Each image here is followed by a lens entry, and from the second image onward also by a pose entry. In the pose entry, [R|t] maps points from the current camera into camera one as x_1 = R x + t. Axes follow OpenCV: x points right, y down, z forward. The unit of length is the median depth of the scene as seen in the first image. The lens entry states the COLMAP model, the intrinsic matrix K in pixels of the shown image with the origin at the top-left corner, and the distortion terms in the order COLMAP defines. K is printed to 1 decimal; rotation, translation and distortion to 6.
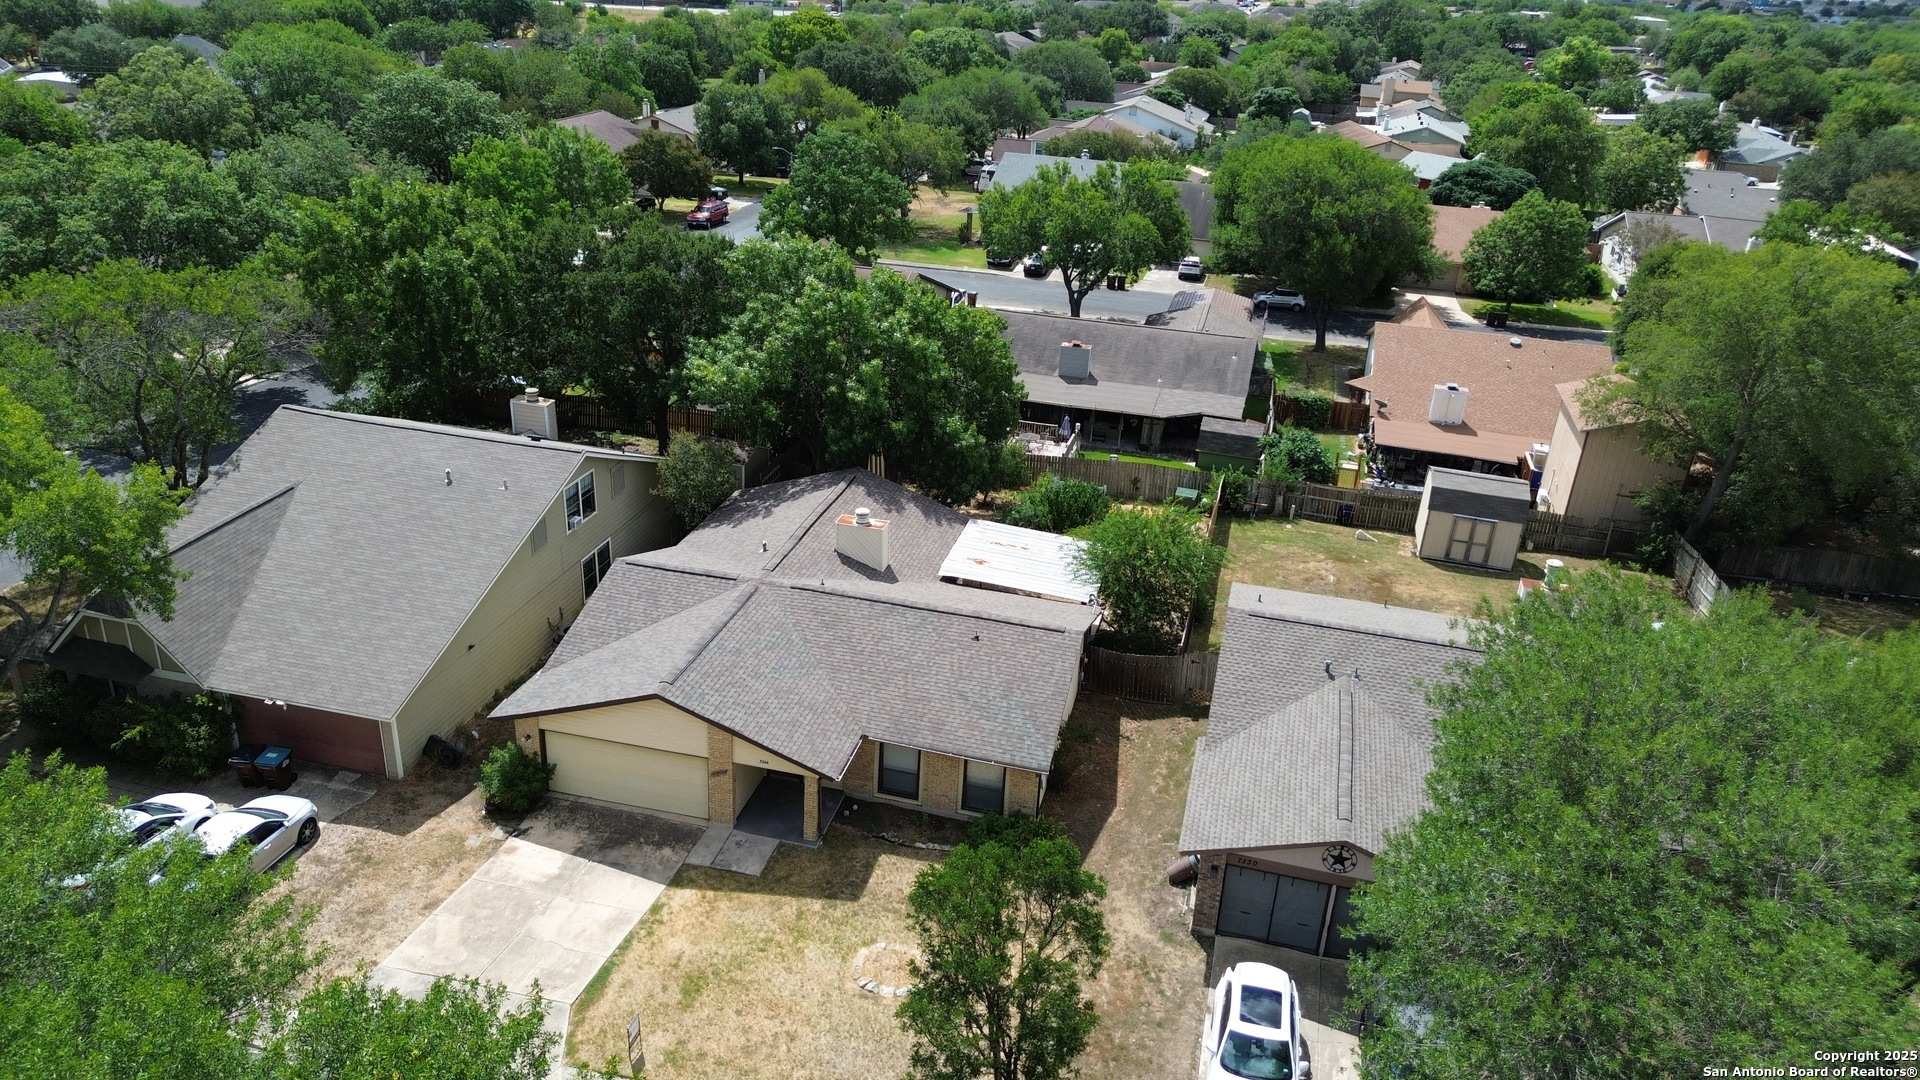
lens RADIAL K [[1338.7, 0, 996.4], [0, 1338.7, 539.4], [0, 0, 1]] dist [0.063880, -0.075016]
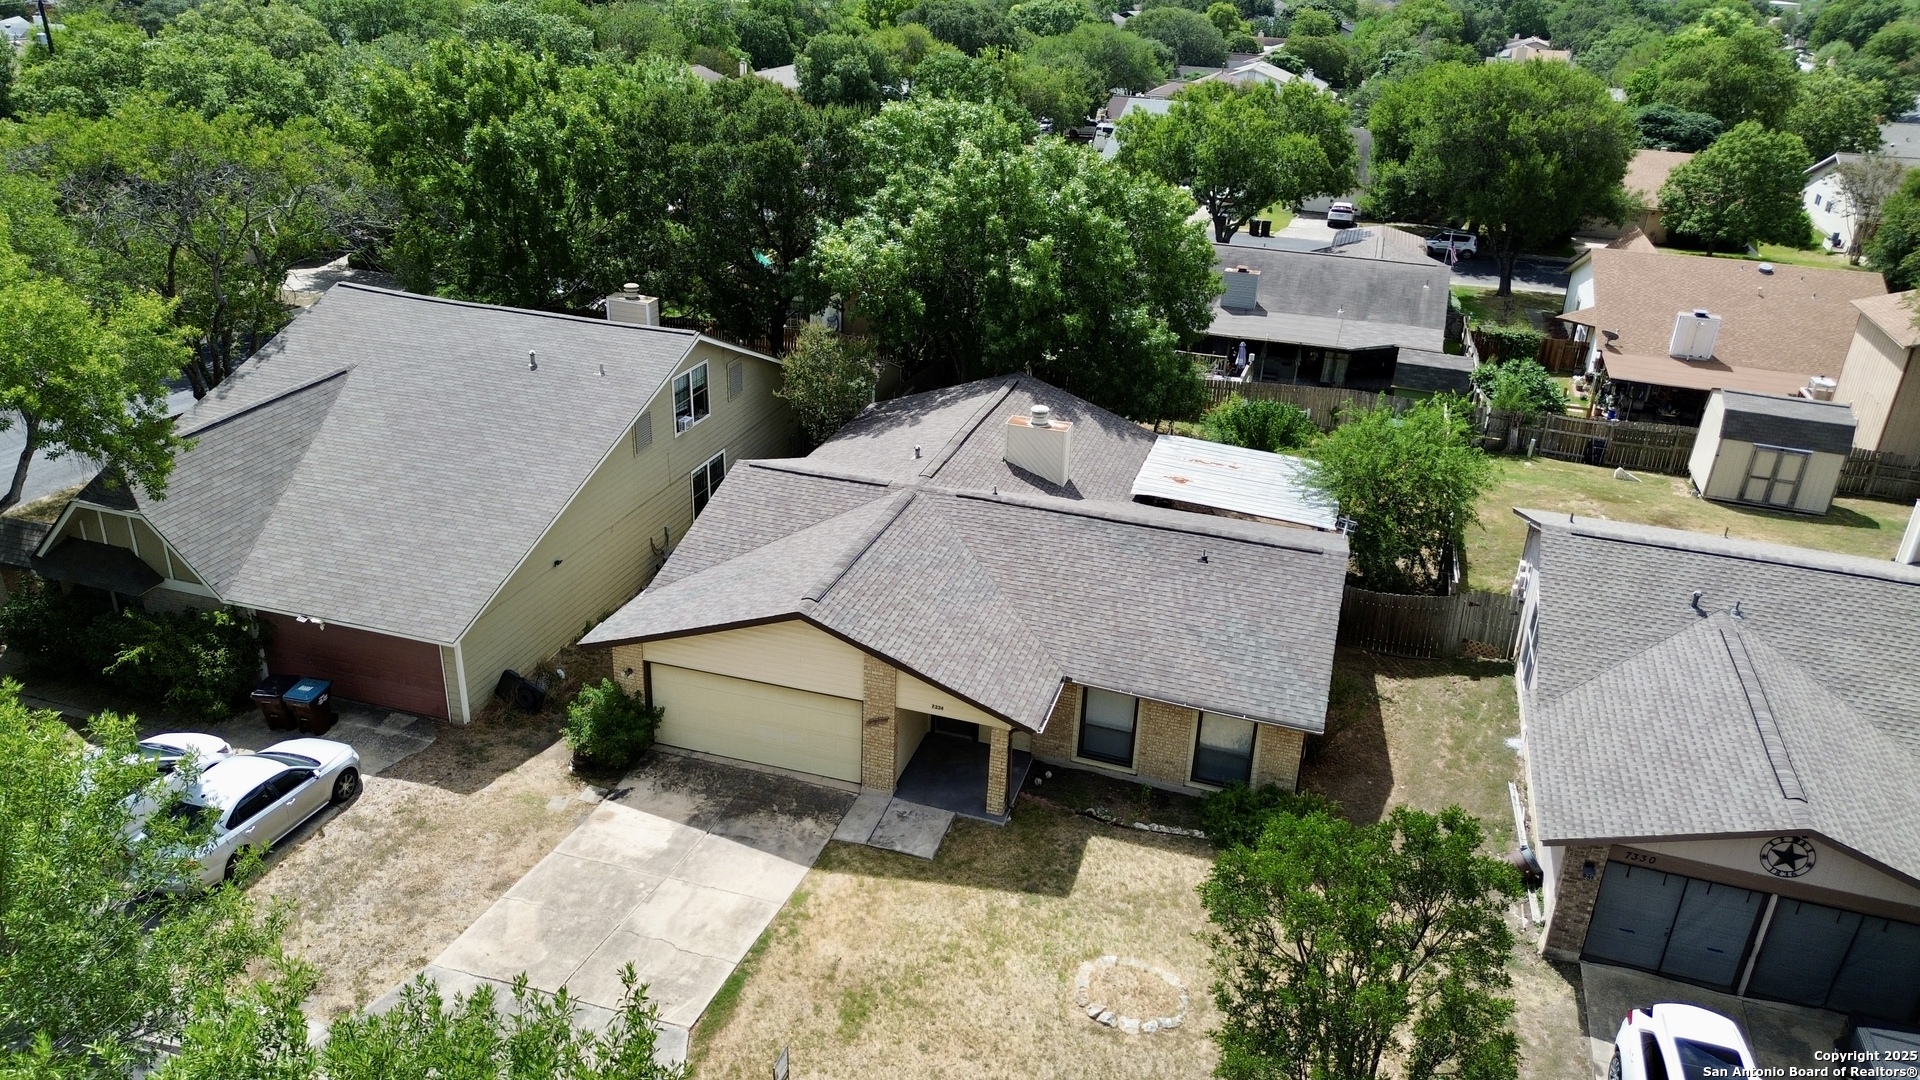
lens RADIAL K [[1338.7, 0, 996.4], [0, 1338.7, 539.4], [0, 0, 1]] dist [0.063880, -0.075016]
pose [[0.998396, 0.013673, -0.054934, -0.081536], [-0.014096, 0.999874, -0.007324, 0.062345], [0.054827, 0.008087, 0.998463, 0.206423]]
